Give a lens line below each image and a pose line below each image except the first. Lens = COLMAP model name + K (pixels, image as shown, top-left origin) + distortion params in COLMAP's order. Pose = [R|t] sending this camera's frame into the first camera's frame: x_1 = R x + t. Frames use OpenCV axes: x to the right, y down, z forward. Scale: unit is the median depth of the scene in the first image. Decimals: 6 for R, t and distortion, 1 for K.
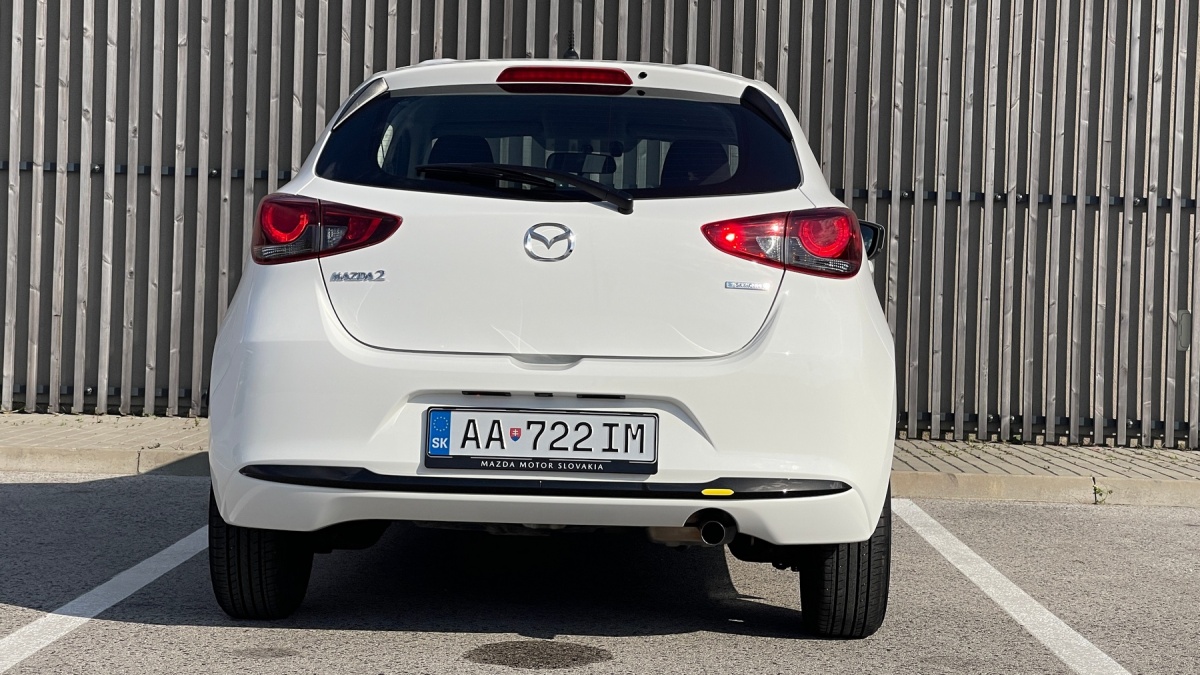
lens RADIAL K [[2234.1, 0, 600.0], [0, 2234.1, 337.5], [0, 0, 1]] dist [0.224062, -0.103519]
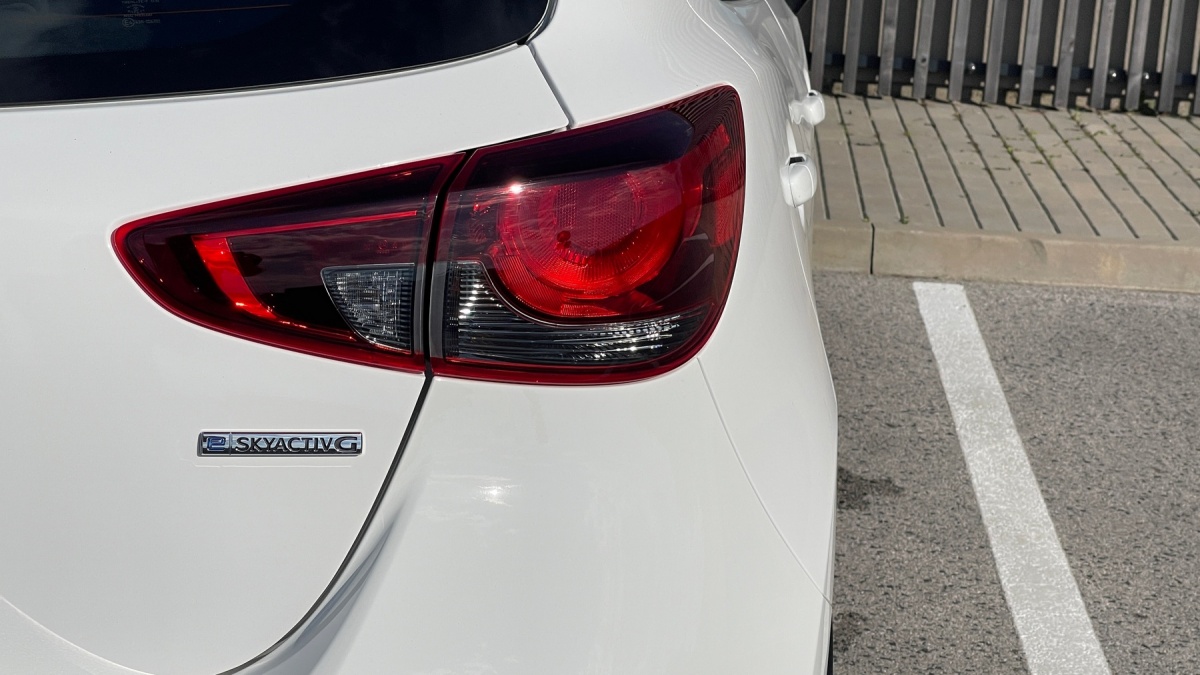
lens RADIAL K [[2234.1, 0, 600.0], [0, 2234.1, 337.5], [0, 0, 1]] dist [0.224062, -0.103519]
pose [[0.998507, 0.037896, -0.039348, 0.052368], [-0.027179, 0.969410, 0.243939, -0.047807], [0.047388, -0.242505, 0.968992, 0.328915]]
